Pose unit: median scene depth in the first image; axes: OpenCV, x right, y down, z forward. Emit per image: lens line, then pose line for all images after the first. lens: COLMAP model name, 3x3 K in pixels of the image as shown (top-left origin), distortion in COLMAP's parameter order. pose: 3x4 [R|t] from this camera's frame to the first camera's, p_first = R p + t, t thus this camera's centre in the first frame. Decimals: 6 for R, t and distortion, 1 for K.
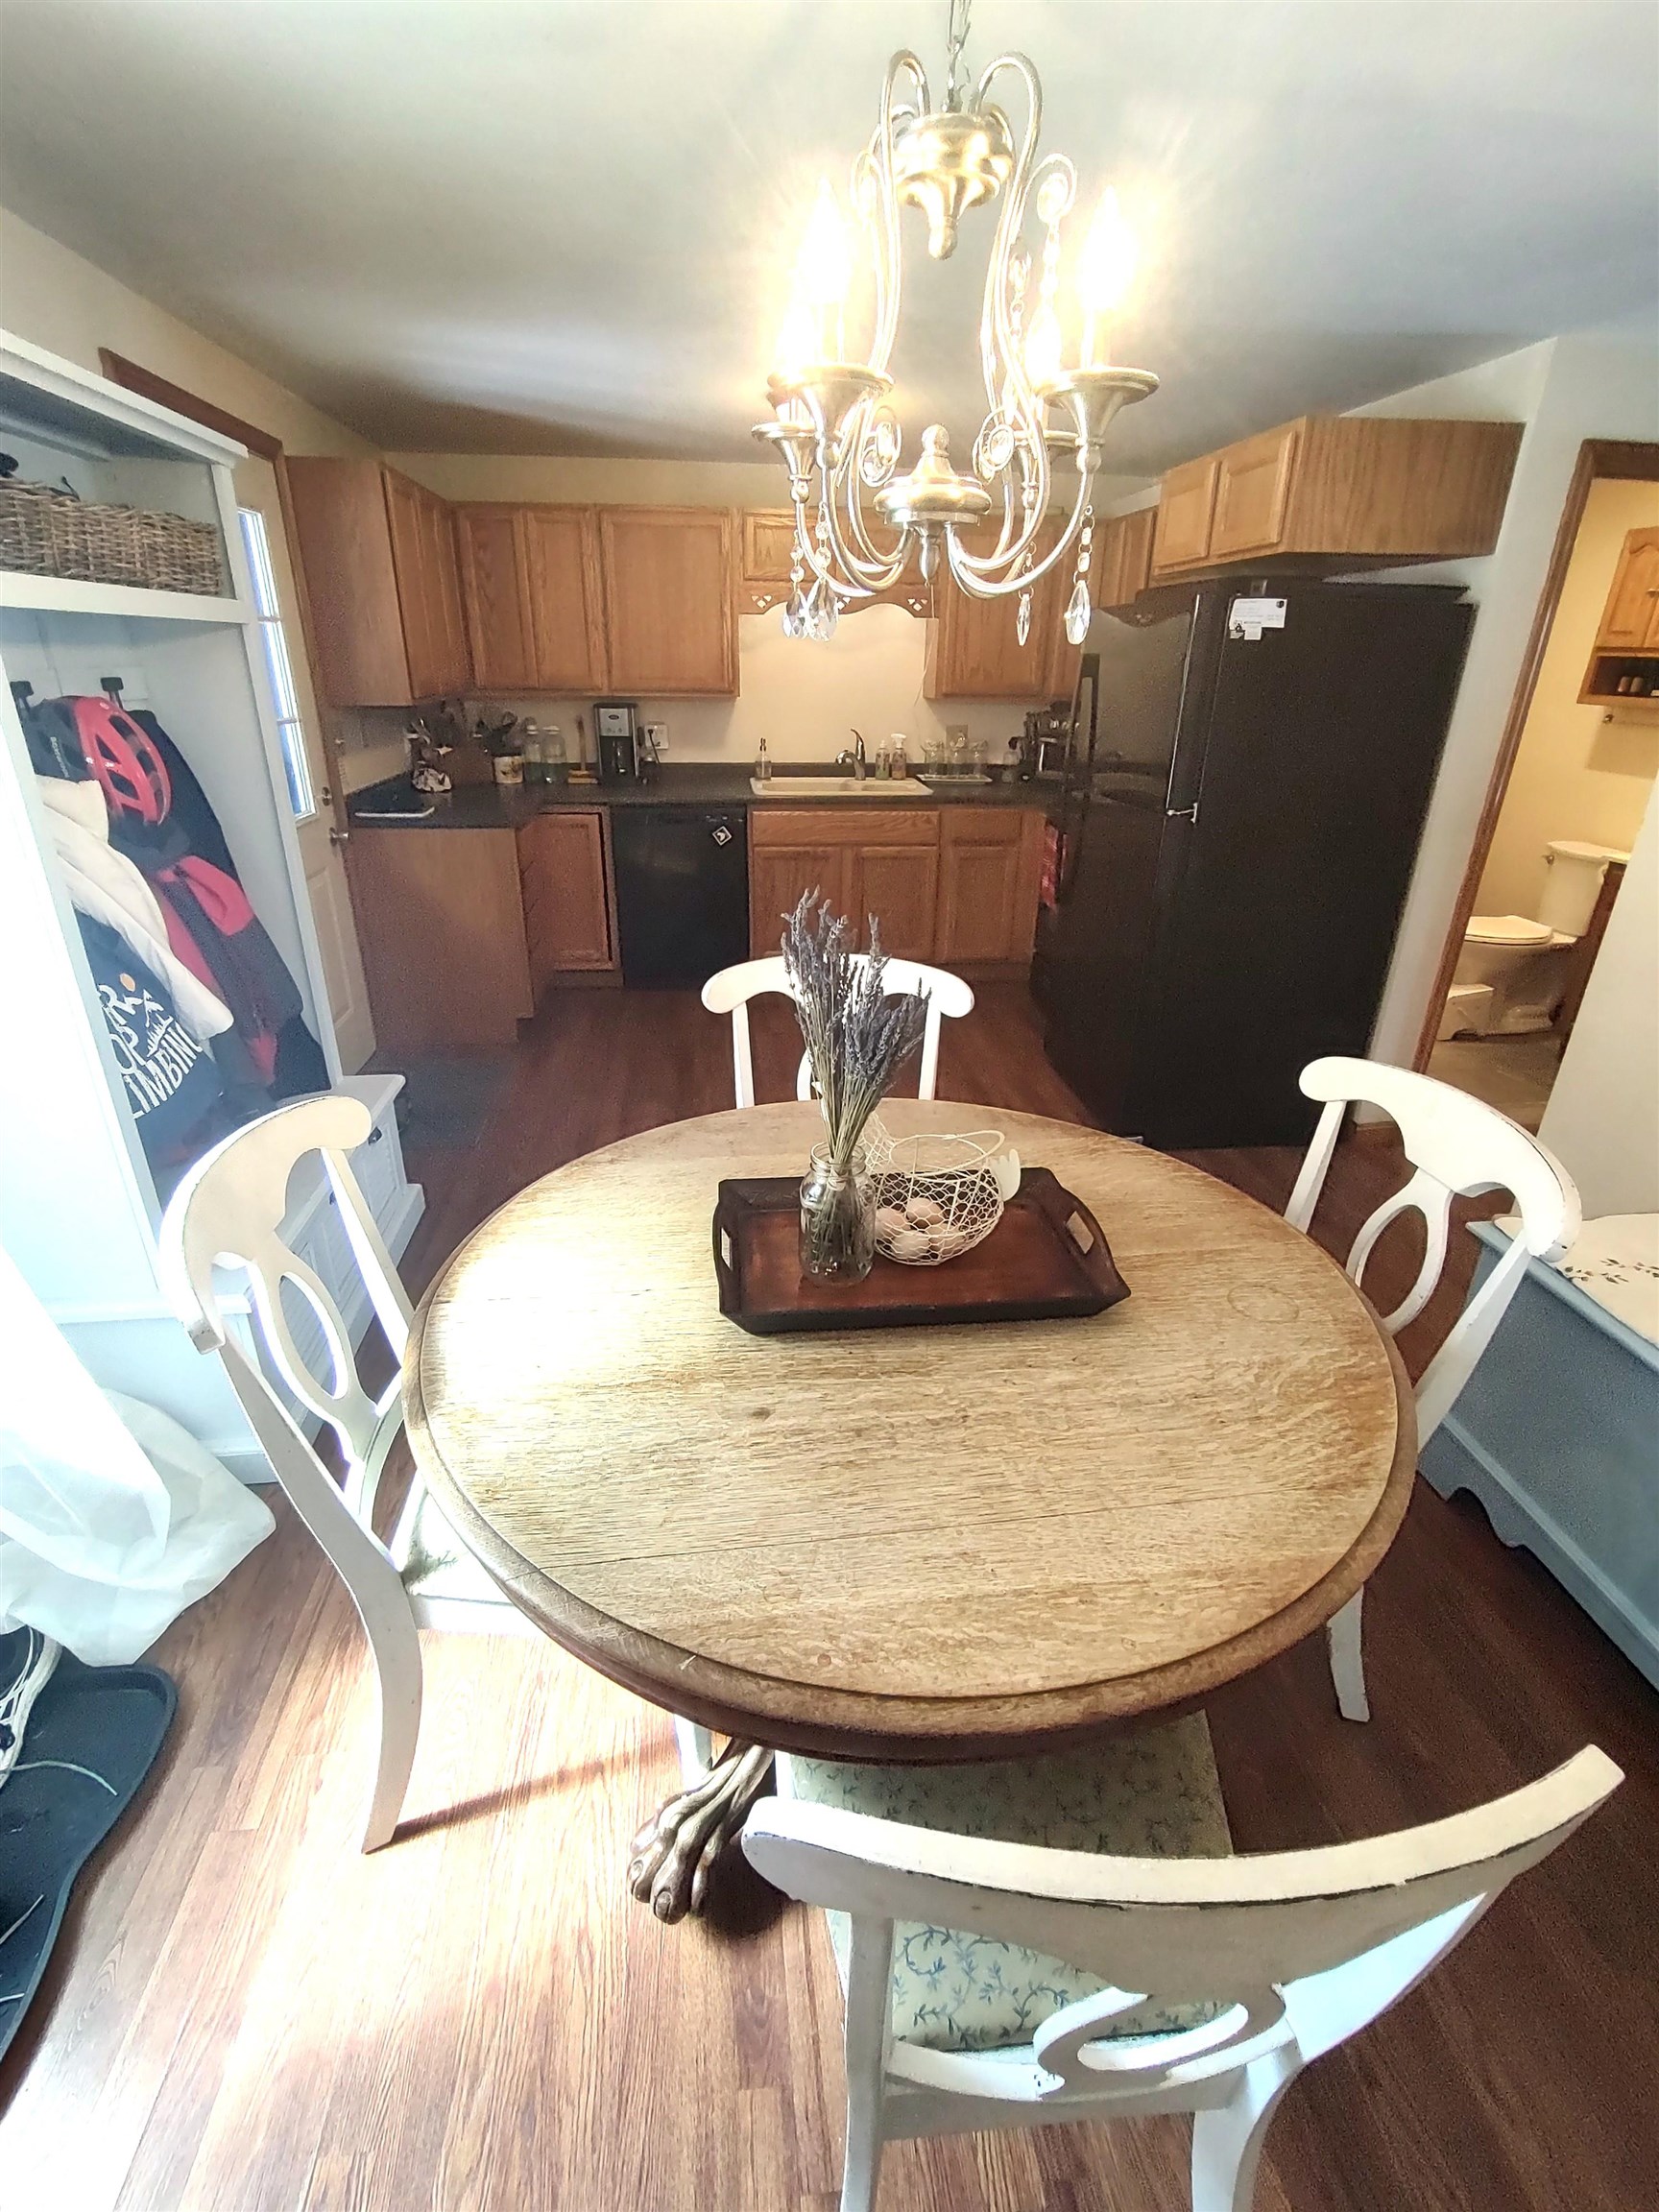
lens RADIAL K [[1010.2, 0, 820.4], [0, 1010.2, 1101.9], [0, 0, 1]] dist [-0.017201, 0.009475]
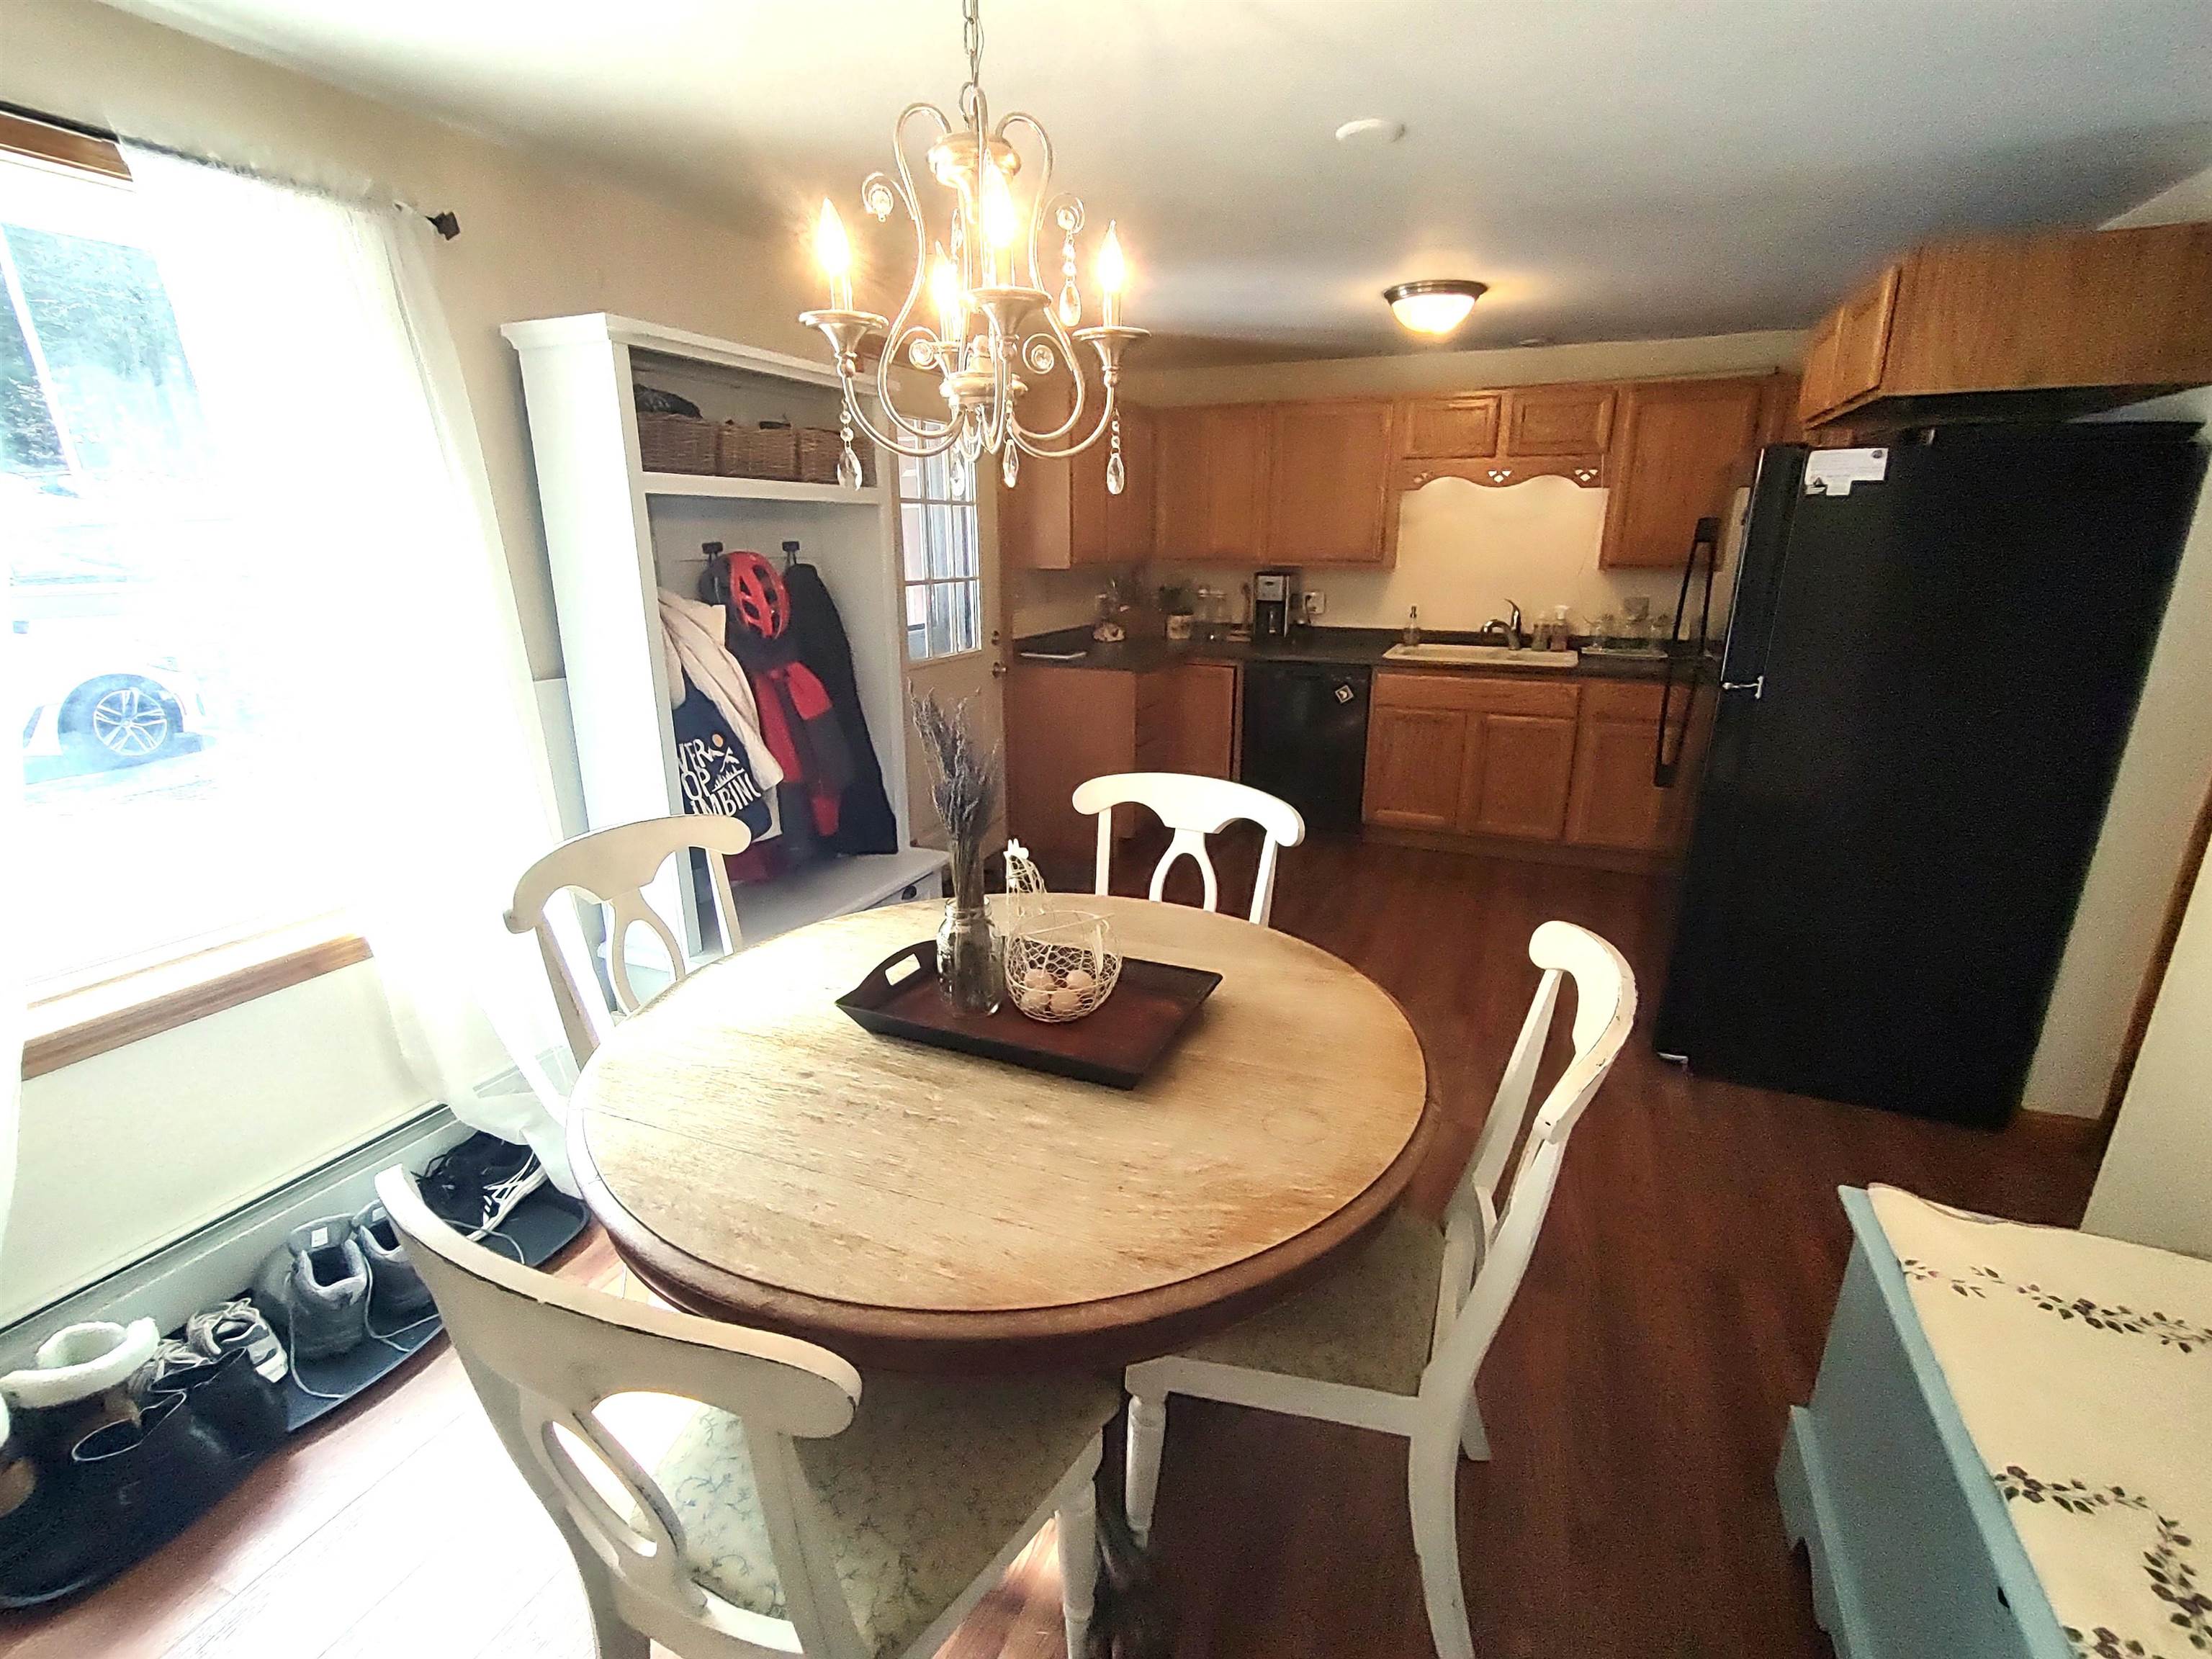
lens RADIAL K [[1007.8, 0, 1105.4], [0, 1007.8, 836.0], [0, 0, 1]] dist [-0.008232, 0.001237]
pose [[0.870804, 0.129295, -0.474324, 0.327546], [-0.189908, 0.978375, -0.081956, 0.018320], [0.453470, 0.161446, 0.876527, 0.003030]]
